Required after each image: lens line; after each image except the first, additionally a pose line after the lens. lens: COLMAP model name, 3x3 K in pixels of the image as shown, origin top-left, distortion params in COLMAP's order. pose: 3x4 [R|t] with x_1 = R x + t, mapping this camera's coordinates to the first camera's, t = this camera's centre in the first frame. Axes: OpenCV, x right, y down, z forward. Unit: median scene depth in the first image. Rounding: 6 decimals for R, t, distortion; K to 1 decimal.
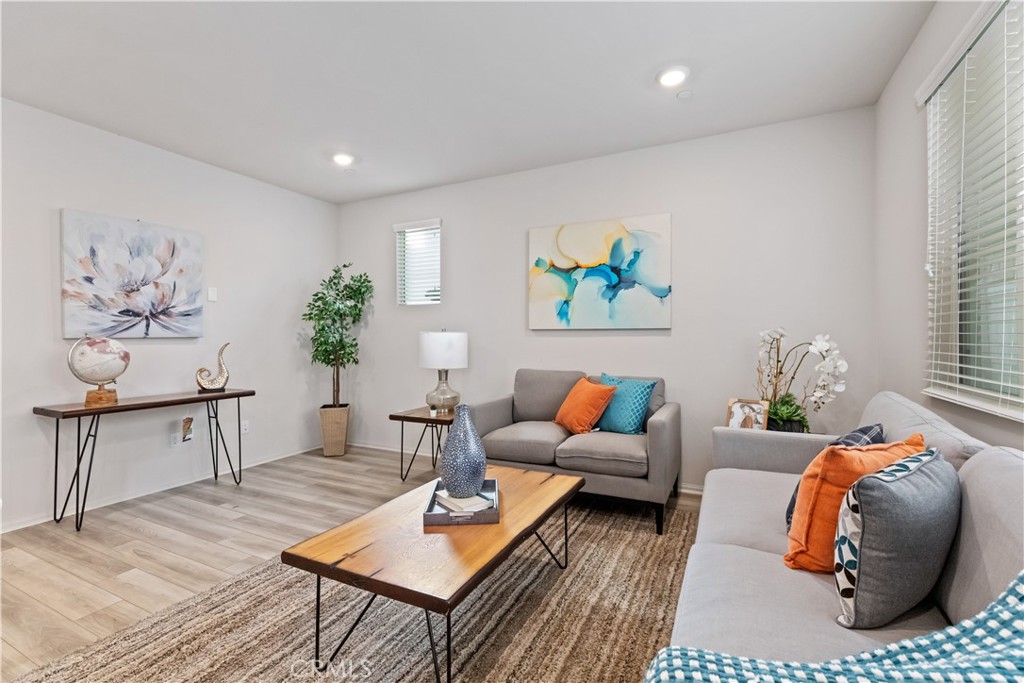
lens RADIAL K [[455.6, 0, 512.0], [0, 455.6, 341.5], [0, 0, 1]] dist [0.001049, 0.000025]
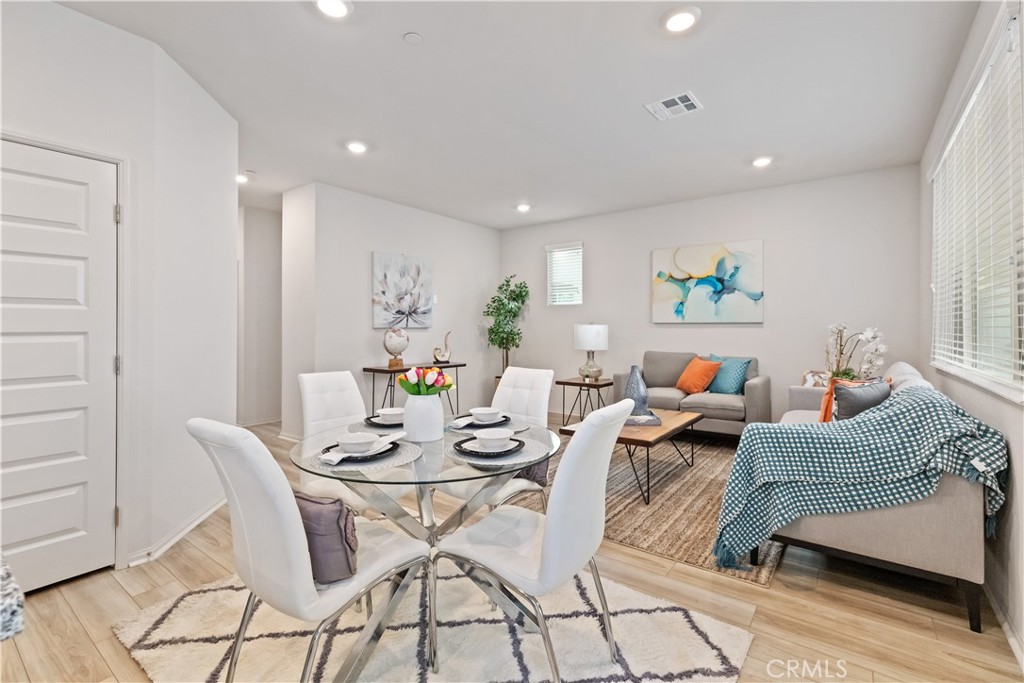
lens RADIAL K [[466.9, 0, 509.2], [0, 466.9, 326.8], [0, 0, 1]] dist [0.000007, -0.000184]
pose [[0.983890, 0.003296, -0.178745, -0.150102], [-0.005664, 0.999903, -0.012738, 0.006665], [0.178685, 0.013546, 0.983813, -0.512285]]
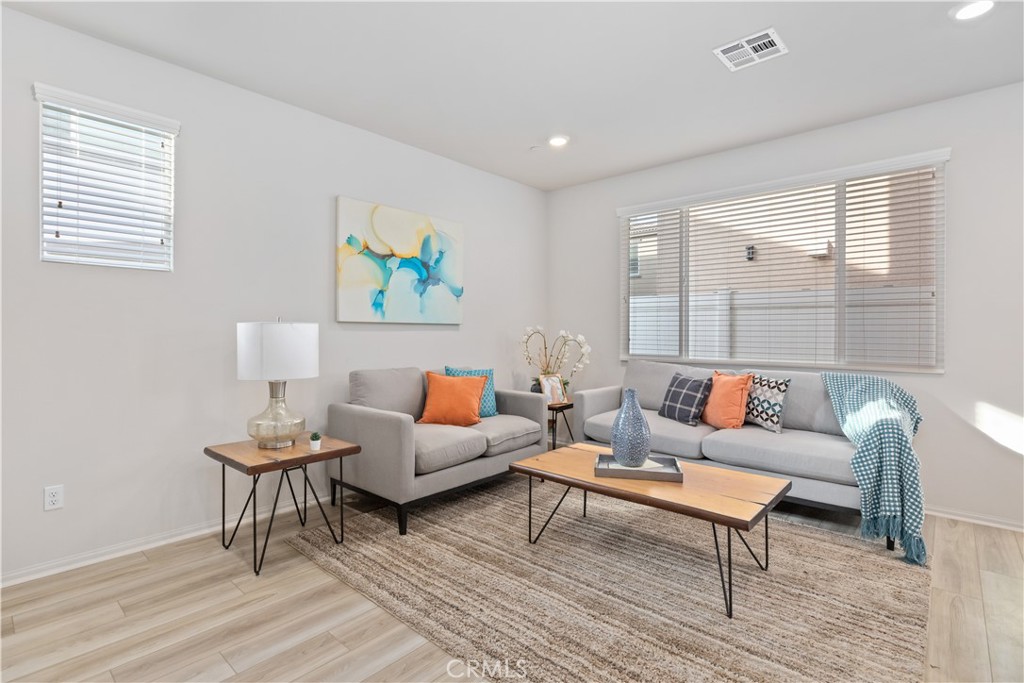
lens RADIAL K [[486.8, 0, 512.0], [0, 486.8, 341.5], [0, 0, 1]] dist [-0.002526, -0.000229]
pose [[0.264385, -0.015872, 0.964287, -0.774937], [0.006750, 0.999871, 0.014607, -0.002017], [-0.964394, 0.002647, 0.264457, 0.532158]]
